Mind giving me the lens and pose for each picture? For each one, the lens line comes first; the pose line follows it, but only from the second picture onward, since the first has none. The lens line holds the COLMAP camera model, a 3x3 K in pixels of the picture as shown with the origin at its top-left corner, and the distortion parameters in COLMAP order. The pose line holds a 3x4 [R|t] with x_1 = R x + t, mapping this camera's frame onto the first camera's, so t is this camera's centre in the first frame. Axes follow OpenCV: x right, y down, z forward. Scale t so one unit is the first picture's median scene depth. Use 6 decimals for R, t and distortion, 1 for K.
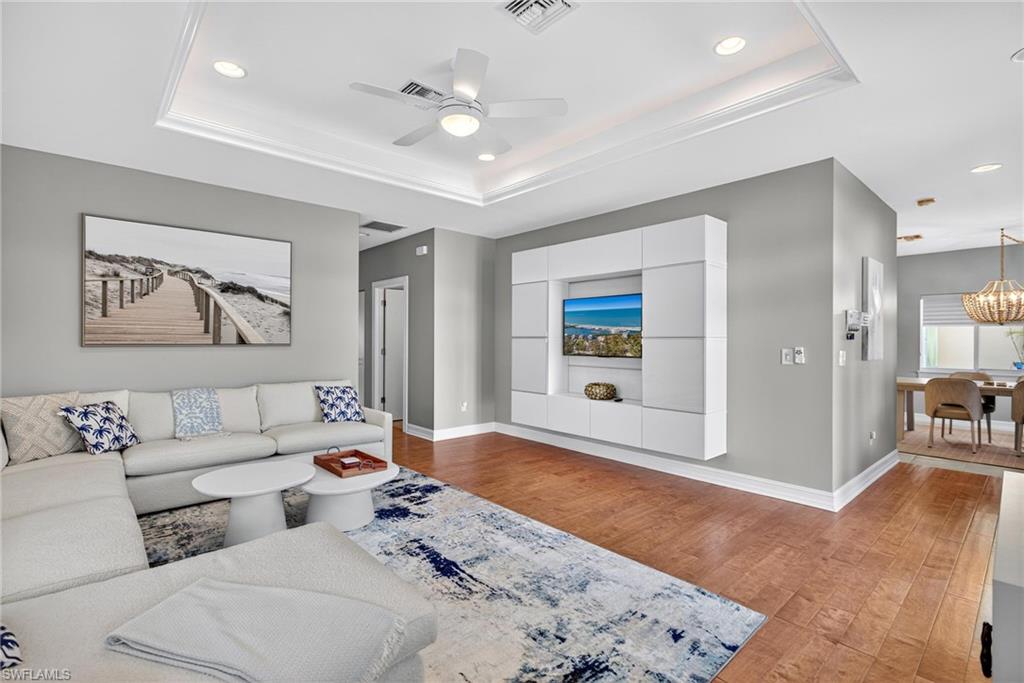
lens RADIAL K [[426.8, 0, 512.0], [0, 426.8, 341.5], [0, 0, 1]] dist [0.002623, 0.000363]
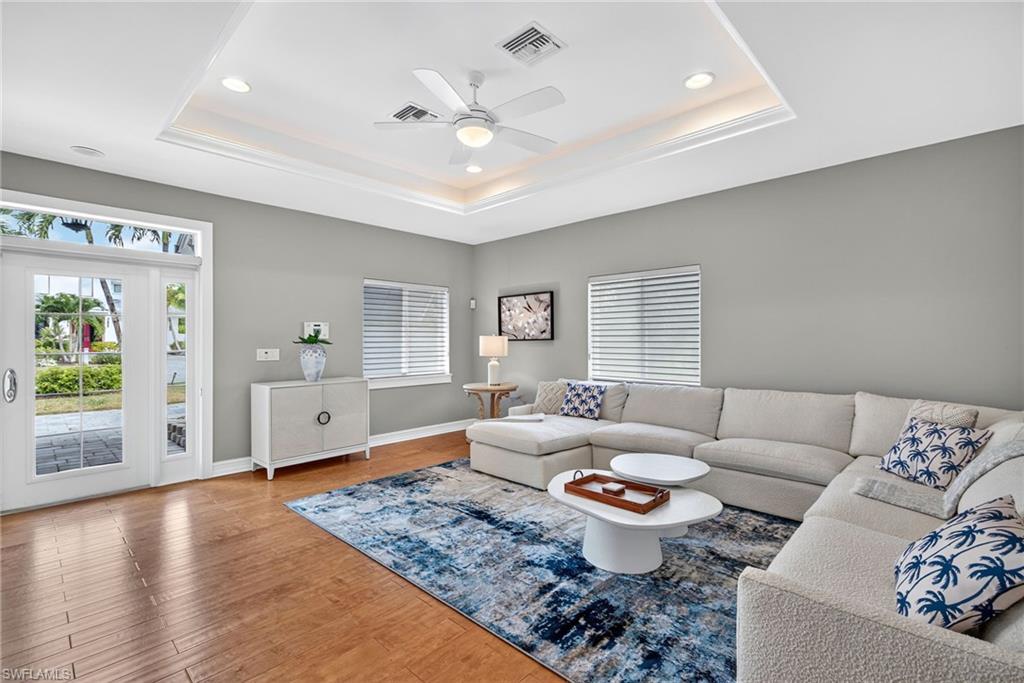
lens RADIAL K [[426.8, 0, 512.0], [0, 426.8, 341.5], [0, 0, 1]] dist [0.002623, 0.000363]
pose [[-0.997197, -0.002623, -0.074781, -0.118206], [-0.003279, 0.999957, 0.008651, -0.011529], [0.074755, 0.008872, -0.997162, 1.798024]]
